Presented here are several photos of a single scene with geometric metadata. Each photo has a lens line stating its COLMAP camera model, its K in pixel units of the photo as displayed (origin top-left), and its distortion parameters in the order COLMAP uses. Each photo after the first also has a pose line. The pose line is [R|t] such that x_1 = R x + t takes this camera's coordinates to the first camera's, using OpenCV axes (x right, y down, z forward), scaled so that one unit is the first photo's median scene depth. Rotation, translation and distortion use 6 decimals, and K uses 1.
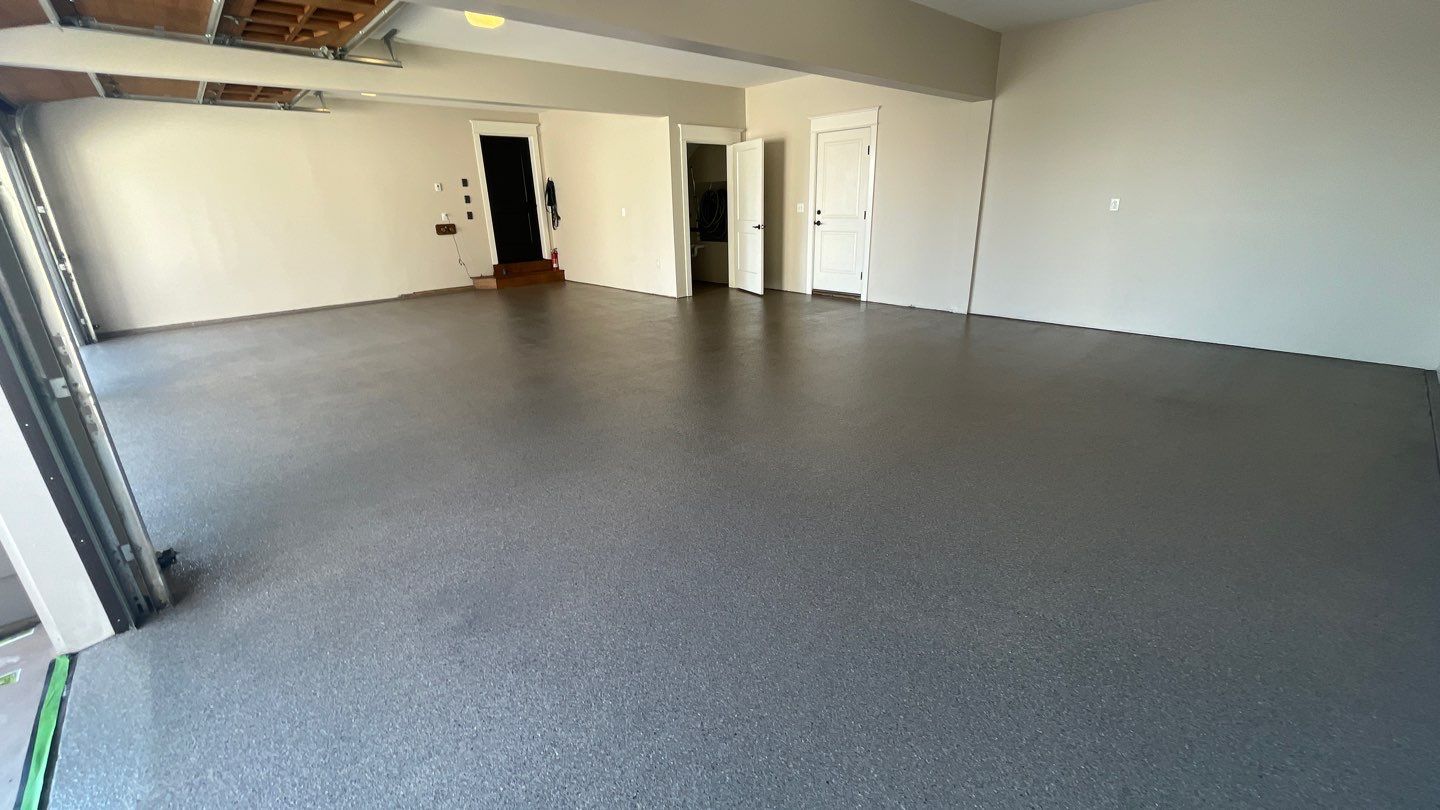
lens RADIAL K [[581.4, 0, 714.8], [0, 581.4, 404.1], [0, 0, 1]] dist [-0.003219, 0.000075]
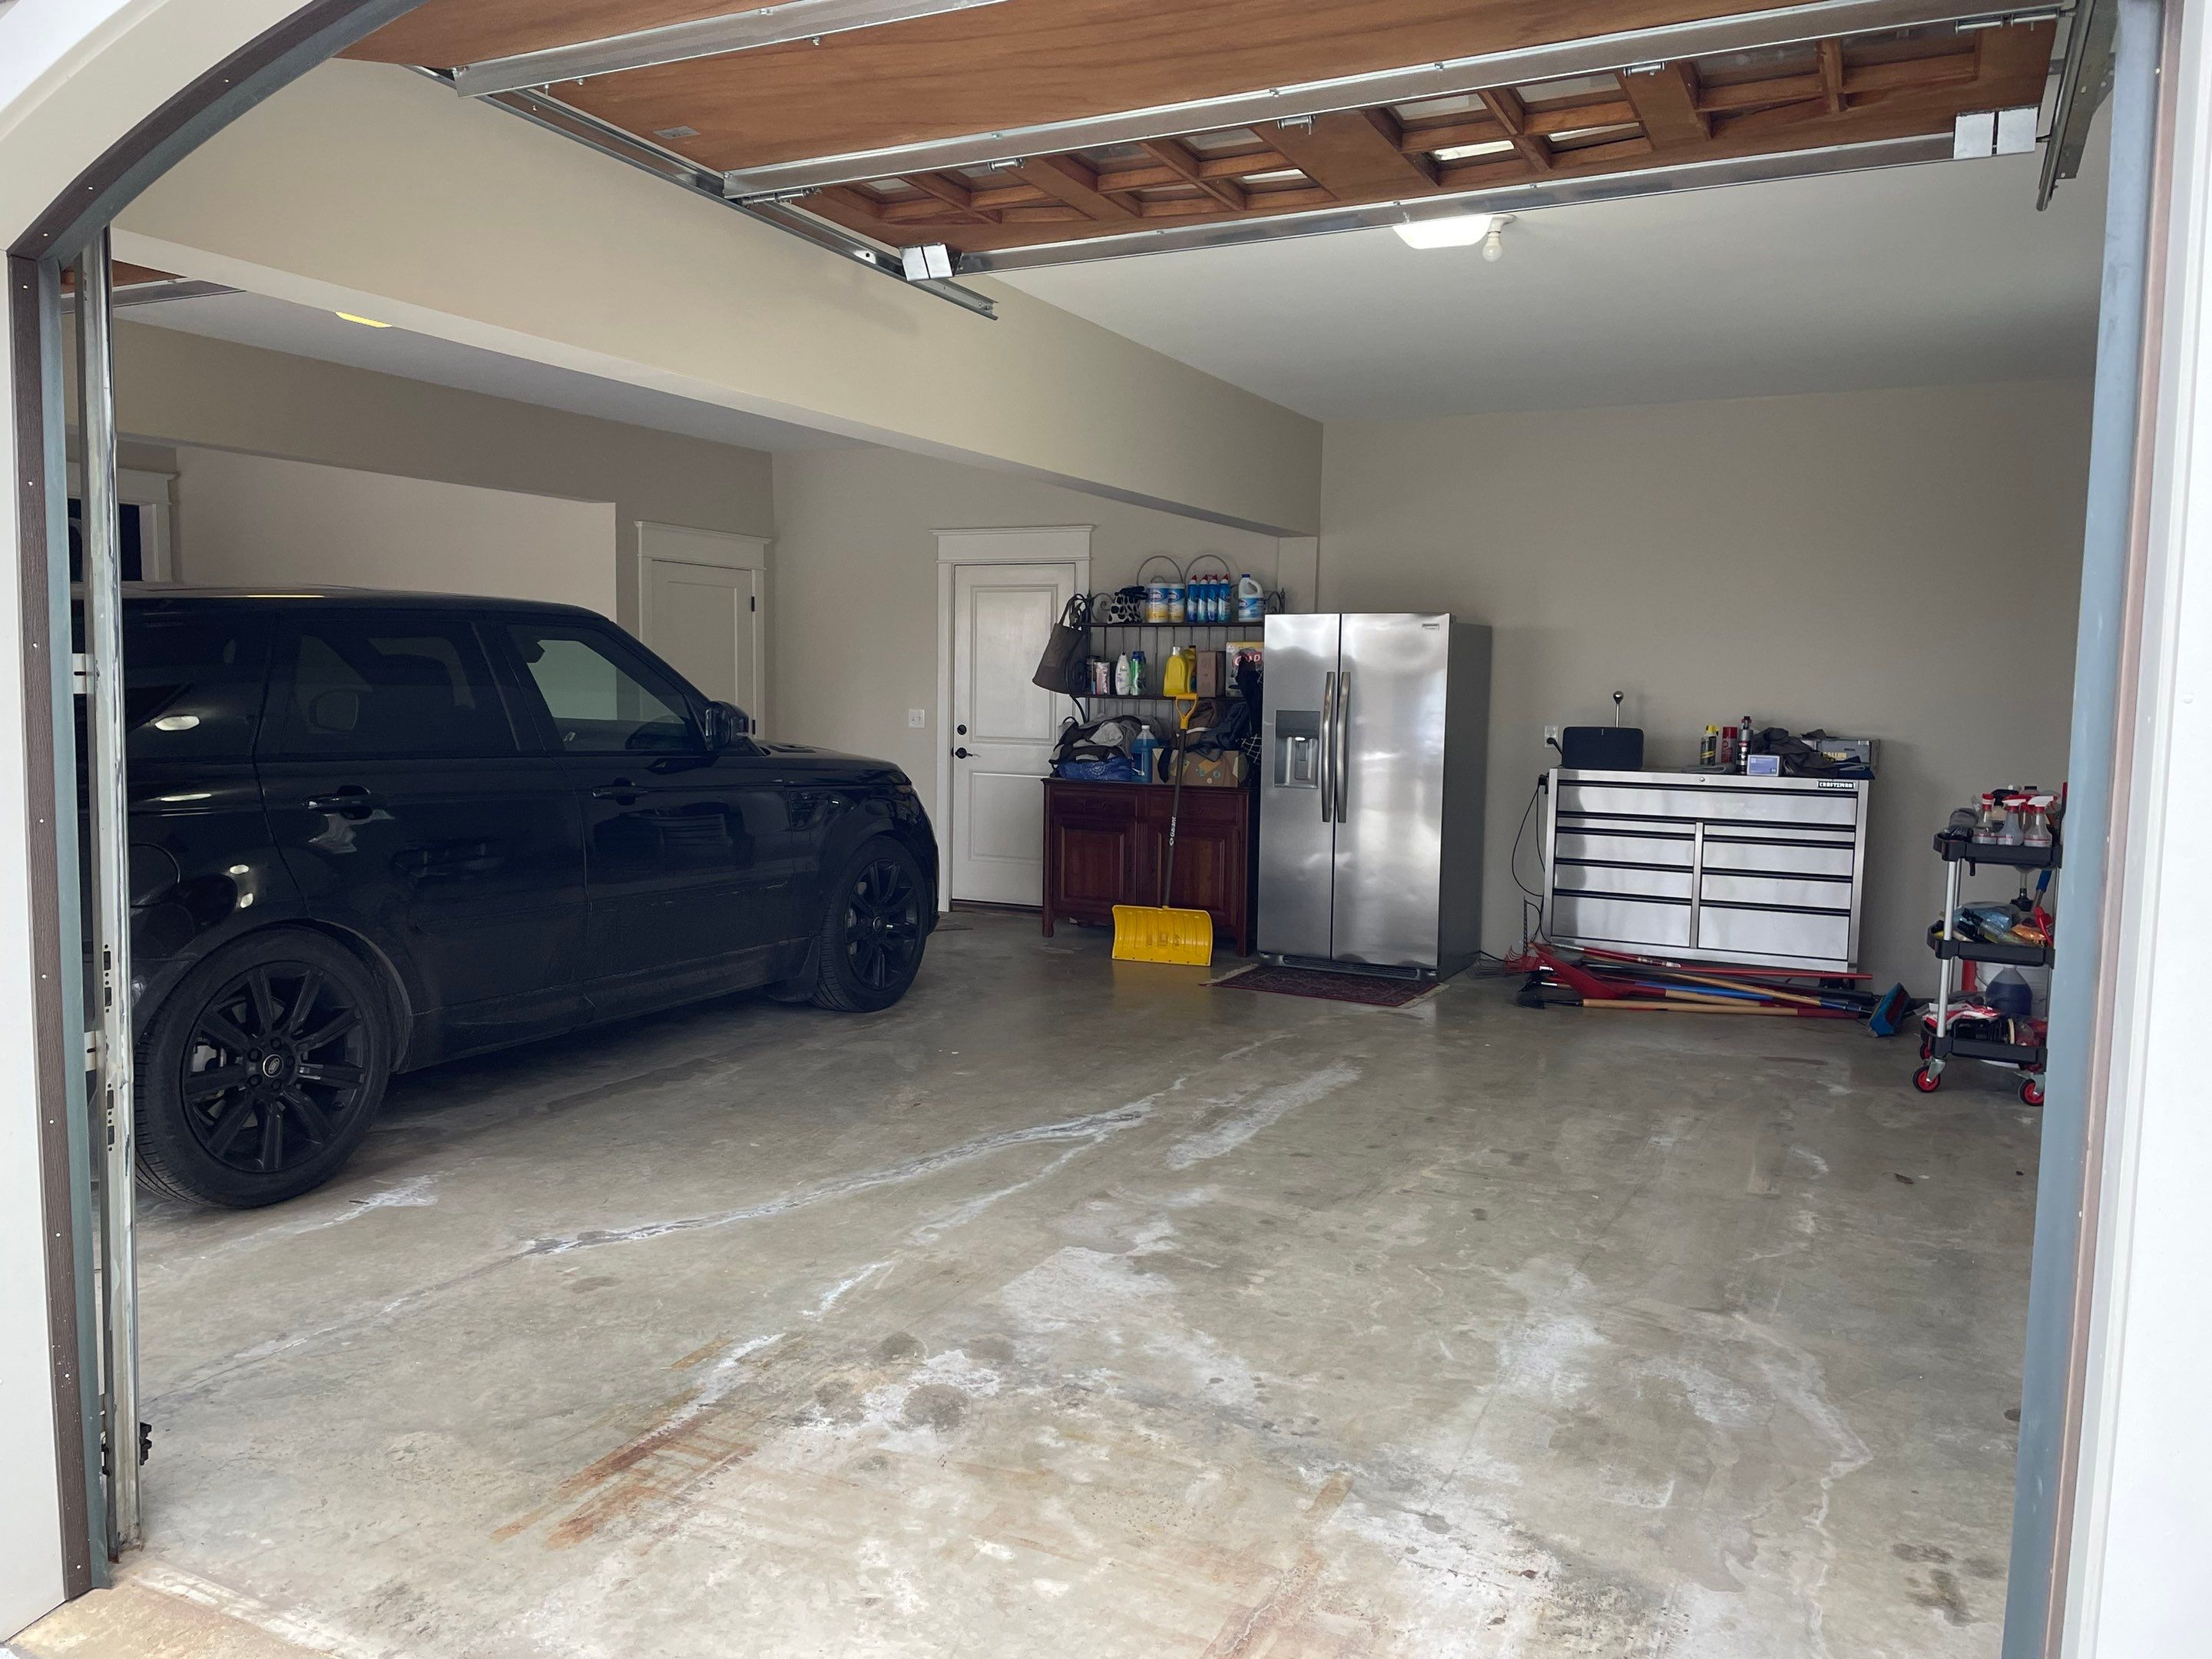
lens RADIAL K [[1685.9, 0, 1084.6], [0, 1685.9, 817.7], [0, 0, 1]] dist [0.096054, -0.125138]
pose [[0.929694, 0.009502, 0.368211, -0.196658], [0.084402, 0.967572, -0.238077, 0.046876], [-0.358533, 0.252416, 0.898743, -0.164074]]
